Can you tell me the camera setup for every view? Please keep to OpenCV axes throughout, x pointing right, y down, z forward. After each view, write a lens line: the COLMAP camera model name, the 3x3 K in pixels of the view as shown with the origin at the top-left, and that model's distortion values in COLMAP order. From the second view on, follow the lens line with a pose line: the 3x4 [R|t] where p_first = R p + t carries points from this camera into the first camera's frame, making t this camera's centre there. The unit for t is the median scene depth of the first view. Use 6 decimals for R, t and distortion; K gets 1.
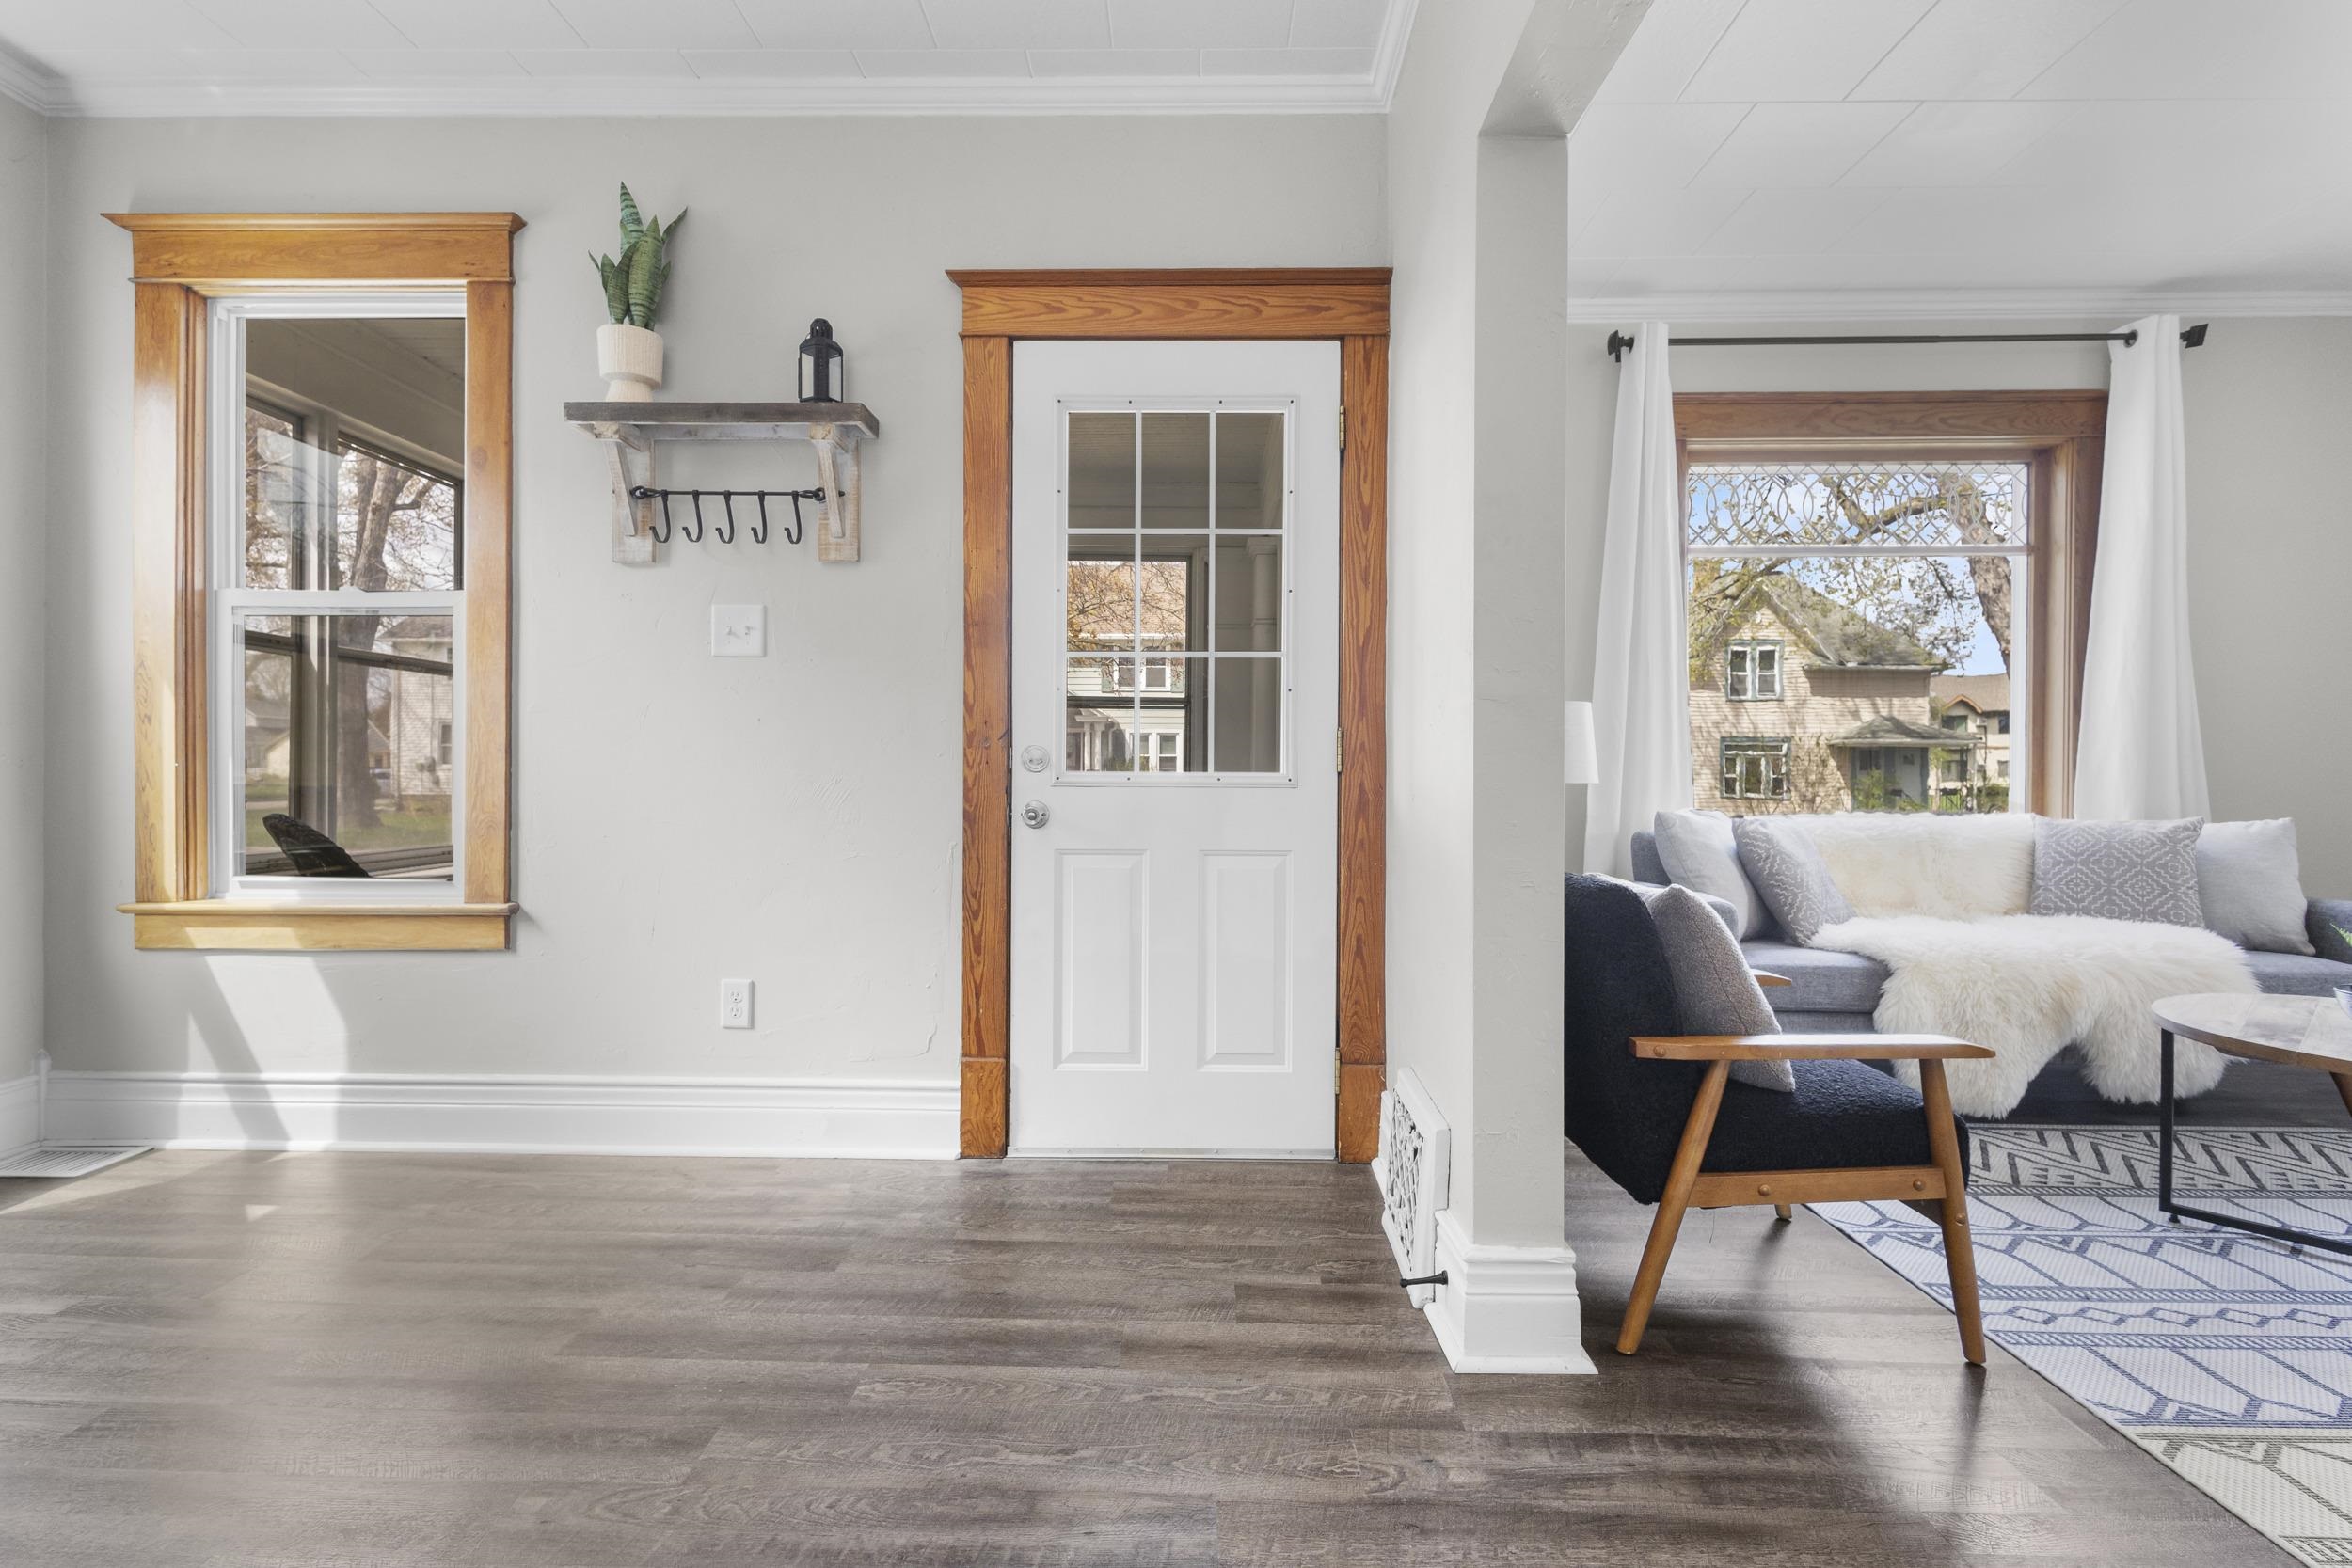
lens RADIAL K [[1089.1, 0, 1186.3], [0, 1089.1, 782.9], [0, 0, 1]] dist [0.007042, -0.001871]
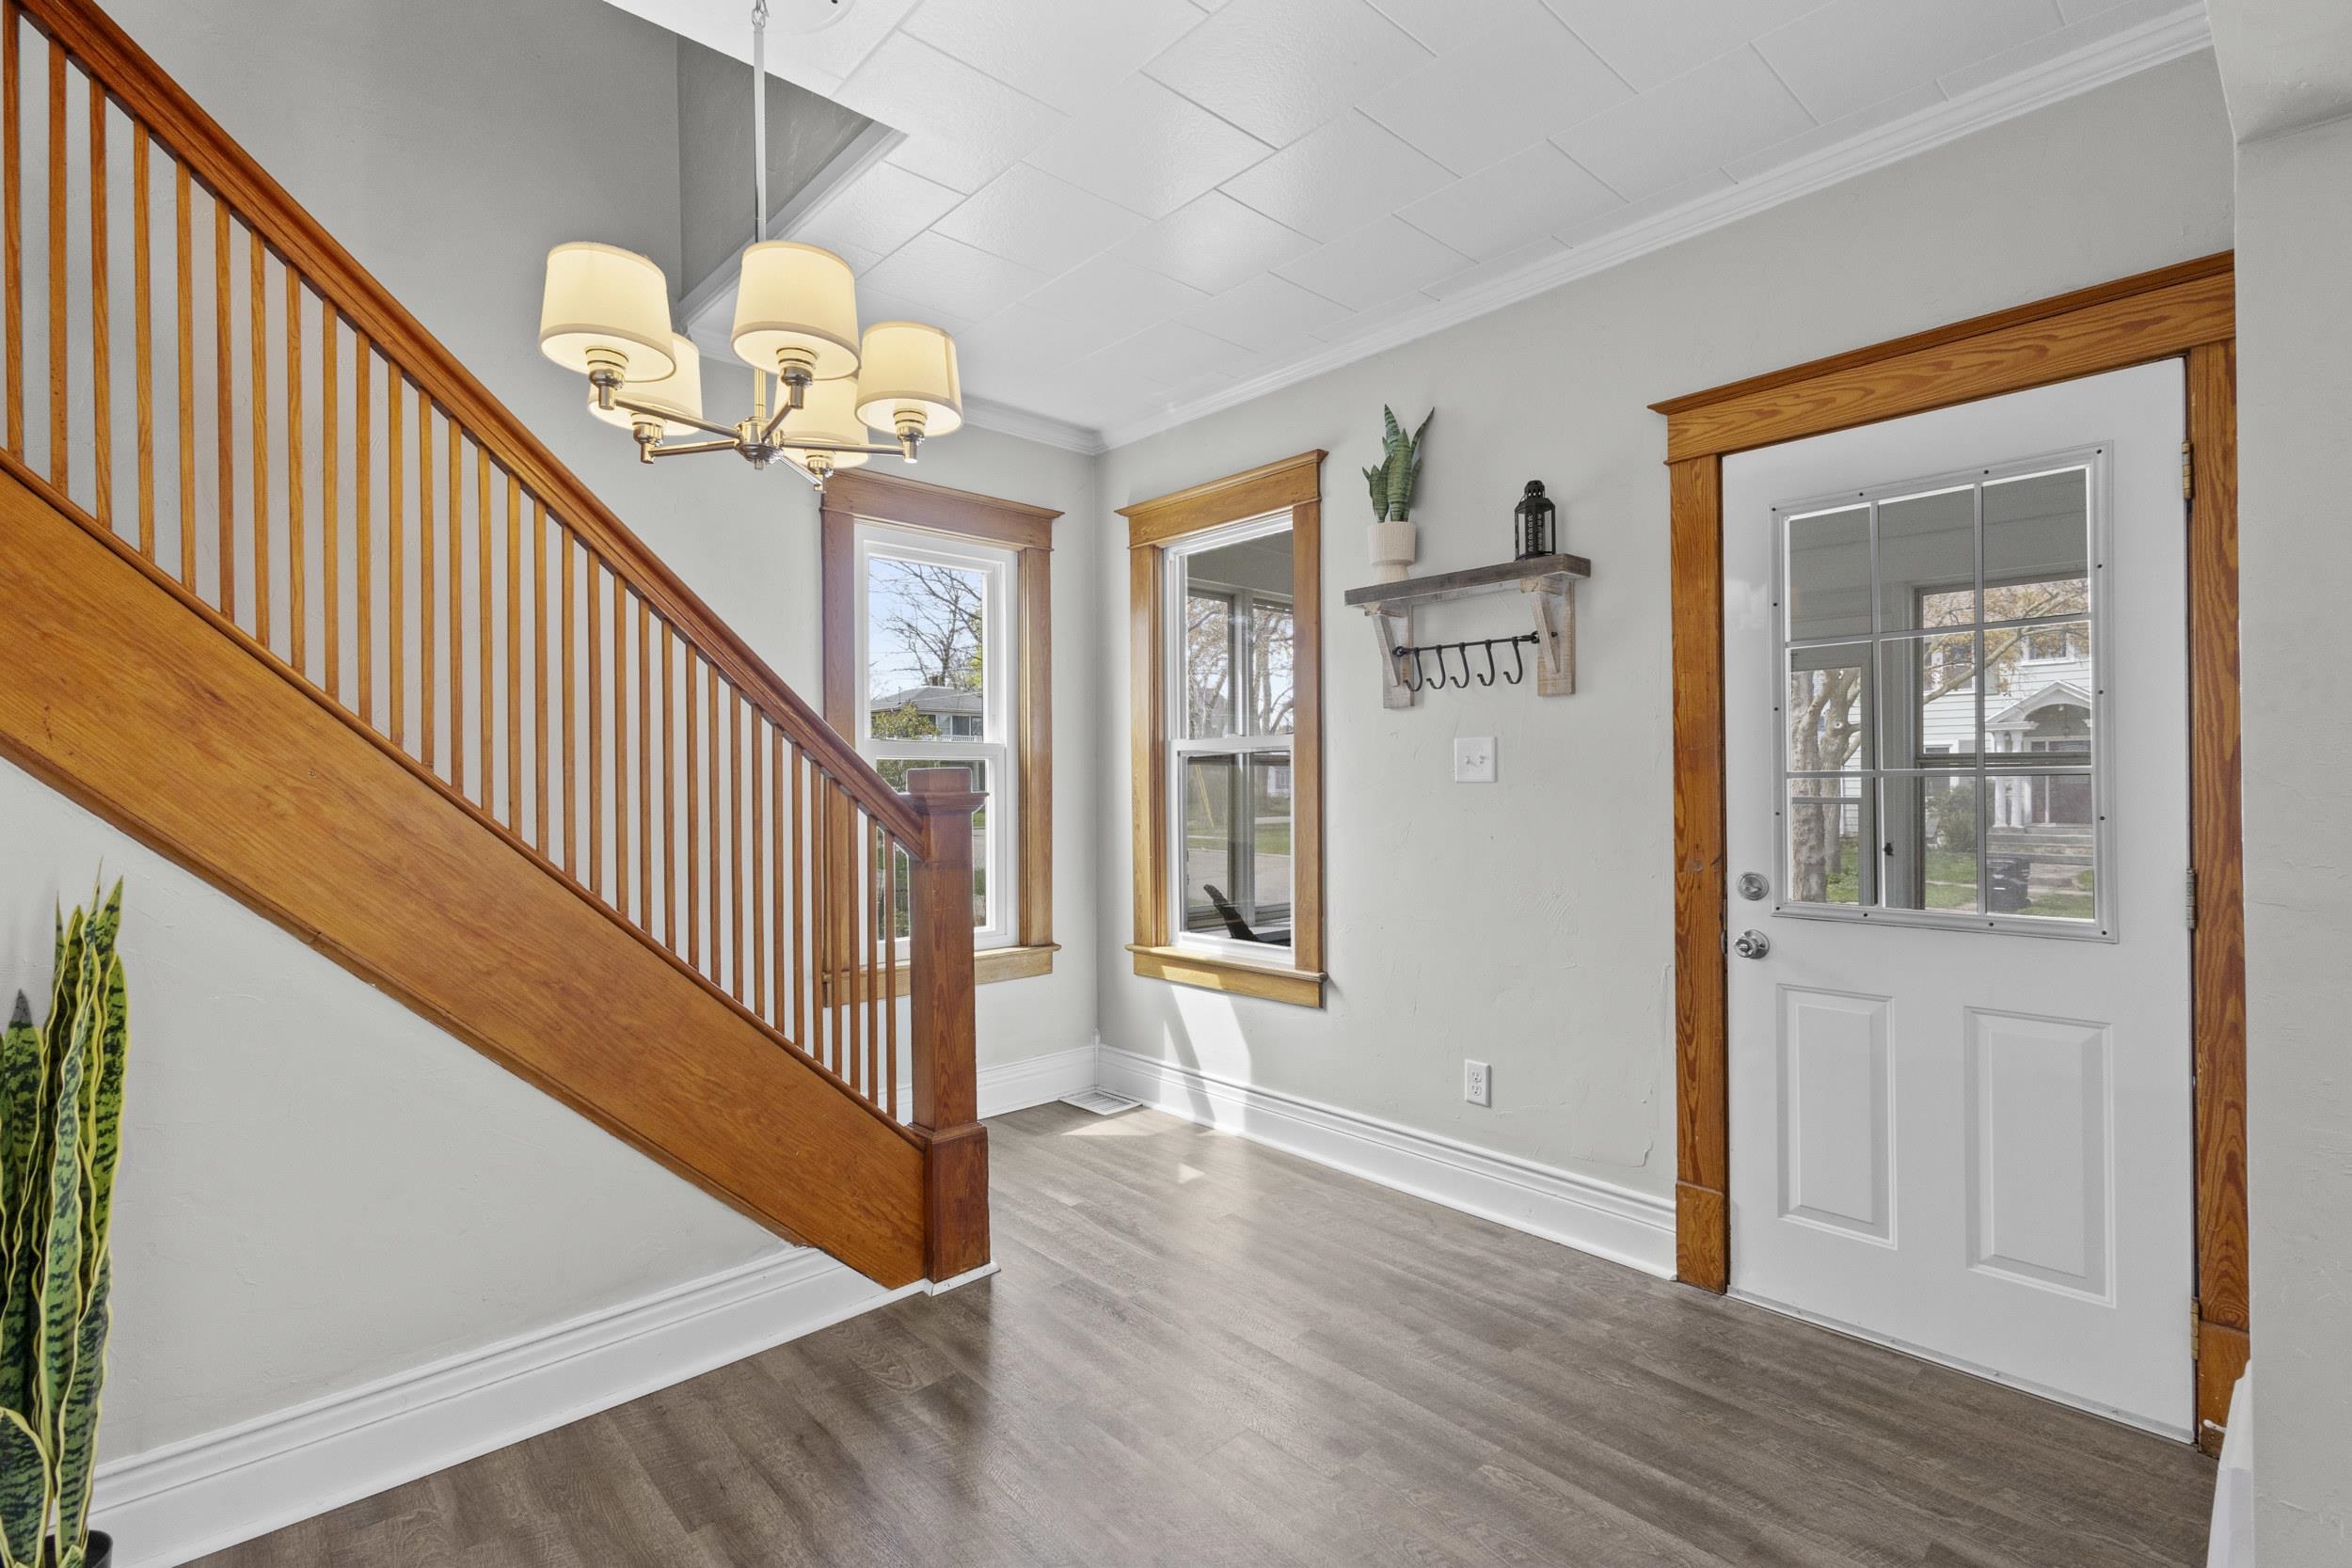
lens RADIAL K [[1089.1, 0, 1171.3], [0, 1089.1, 787.7], [0, 0, 1]] dist [0.007042, -0.001871]
pose [[0.685752, -0.006313, -0.727808, 0.210991], [0.002985, 0.999978, -0.005862, -0.105717], [0.727829, 0.001847, 0.685756, -0.025481]]
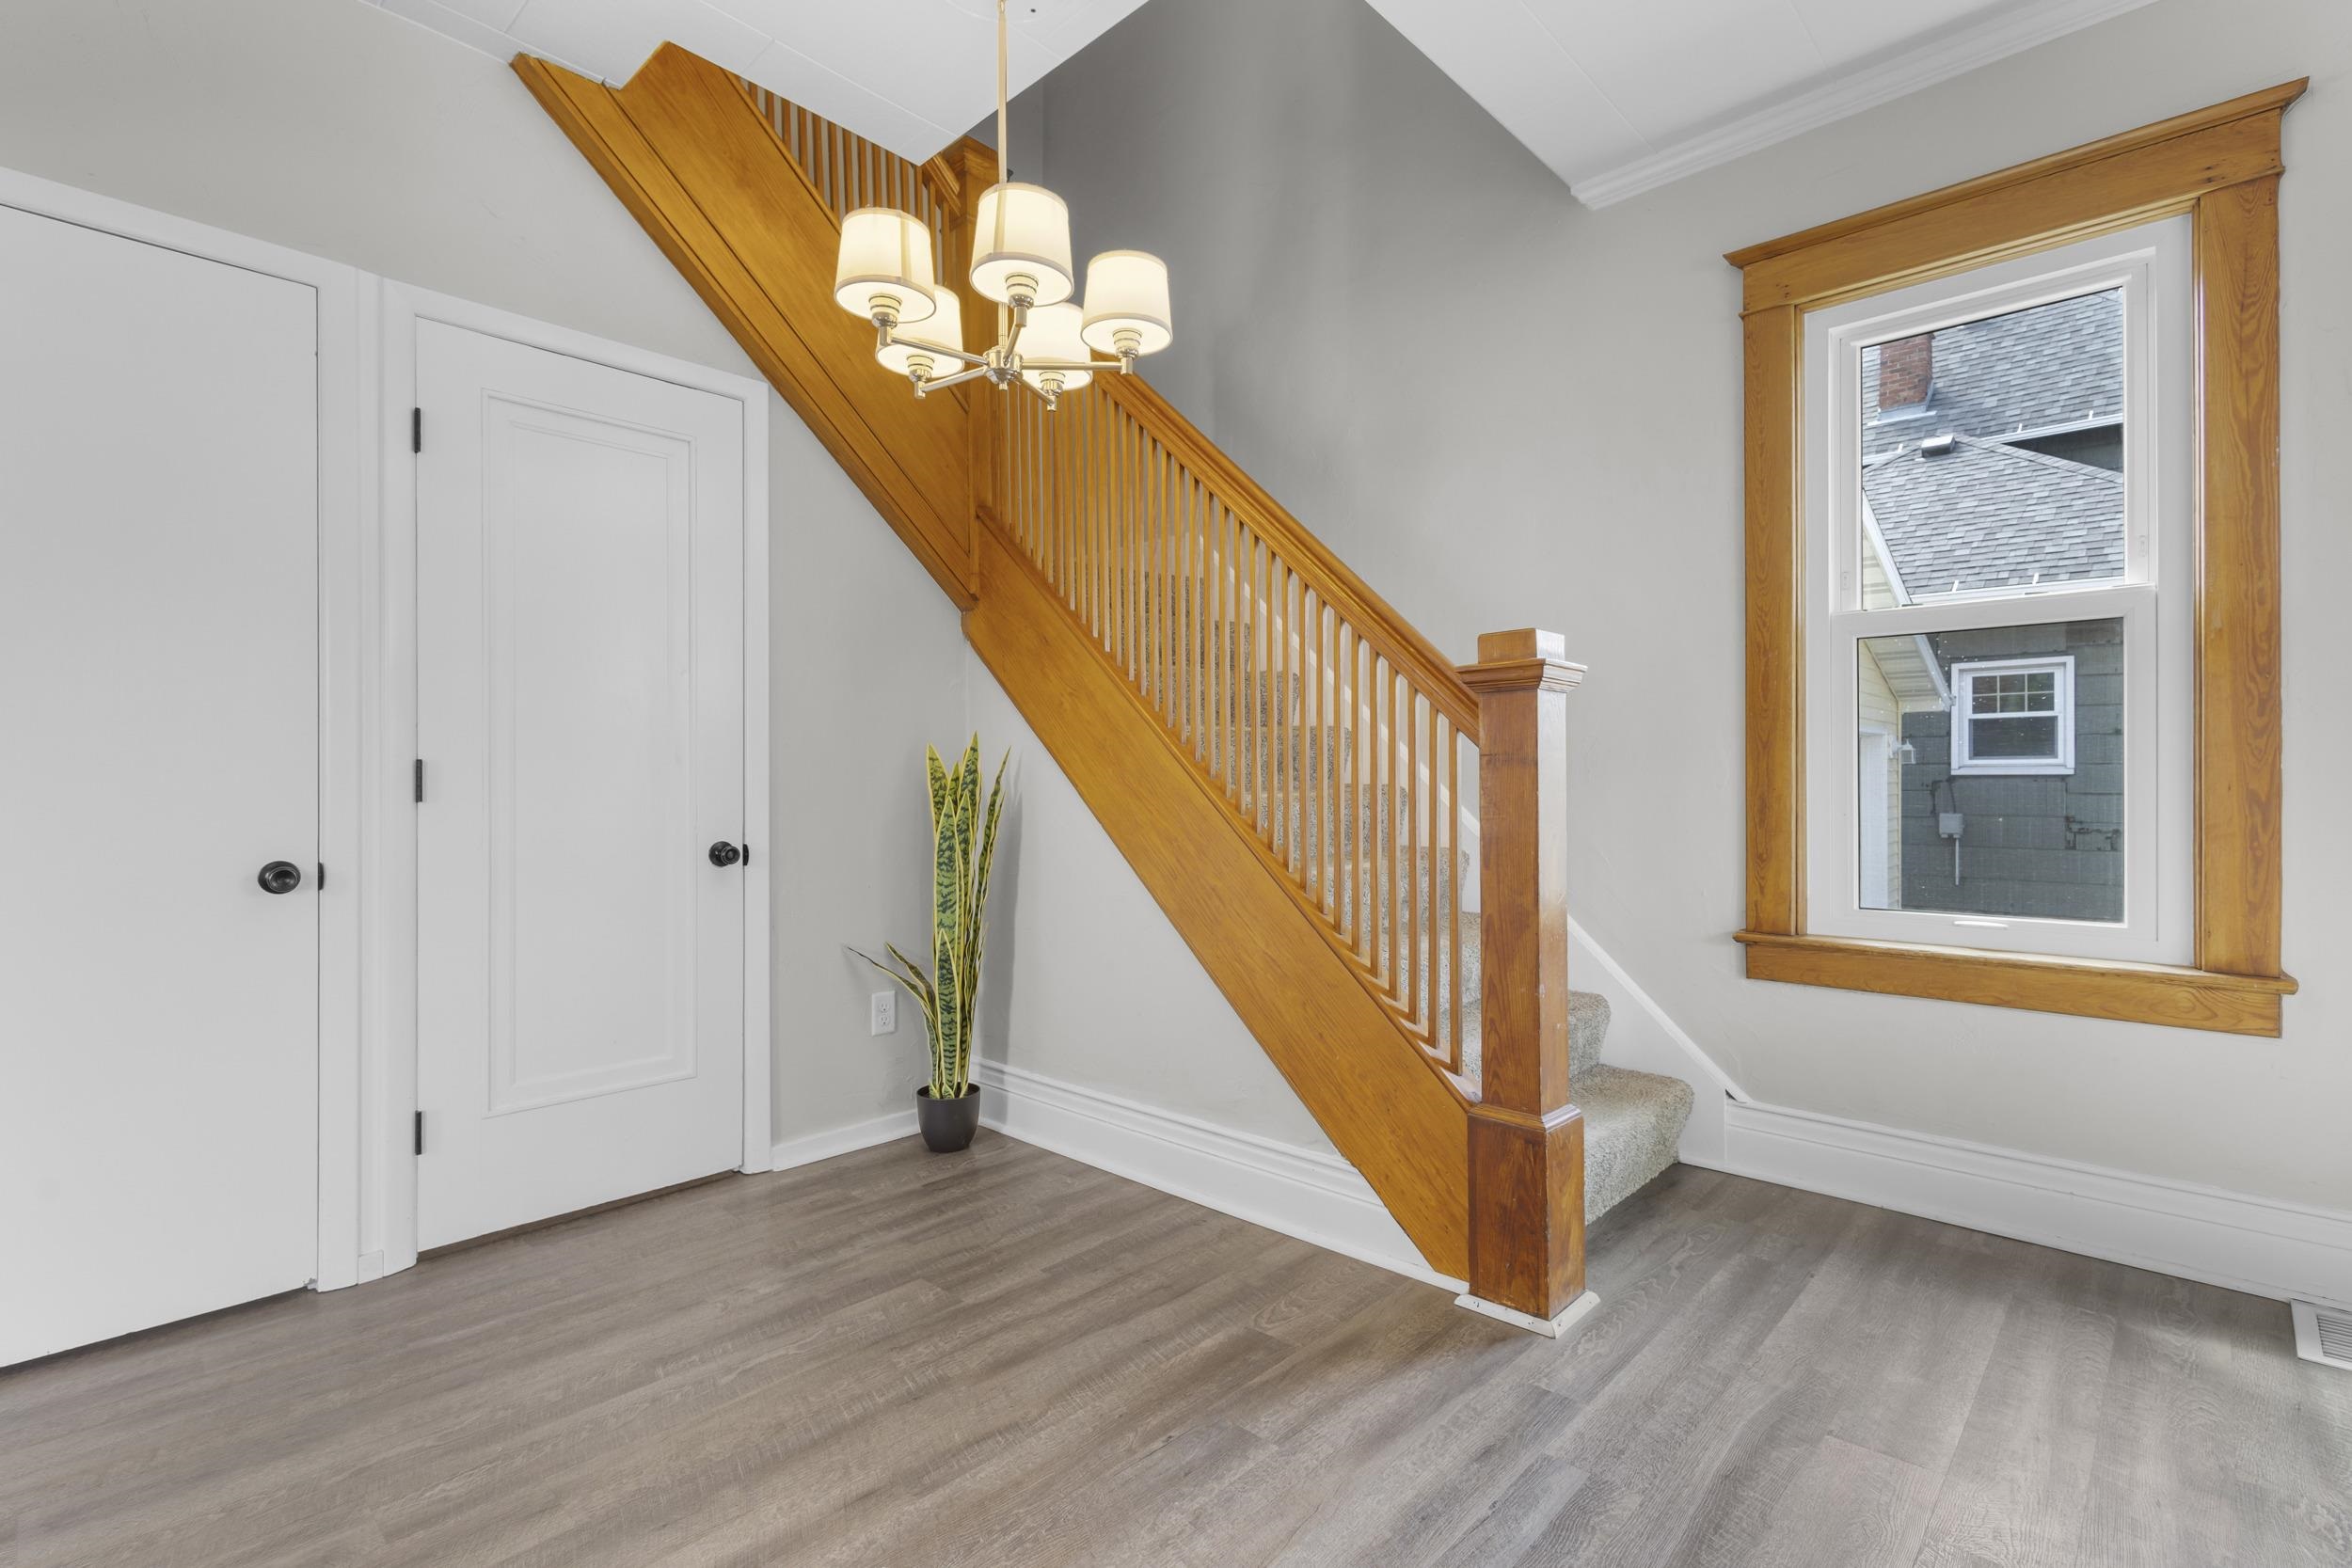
lens RADIAL K [[1089.1, 0, 1163.9], [0, 1089.1, 778.3], [0, 0, 1]] dist [0.007042, -0.001871]
pose [[-0.690281, -0.006276, -0.723514, 0.053474], [-0.006970, 0.999974, -0.002024, -0.025315], [0.723508, 0.003646, -0.690306, 0.868058]]
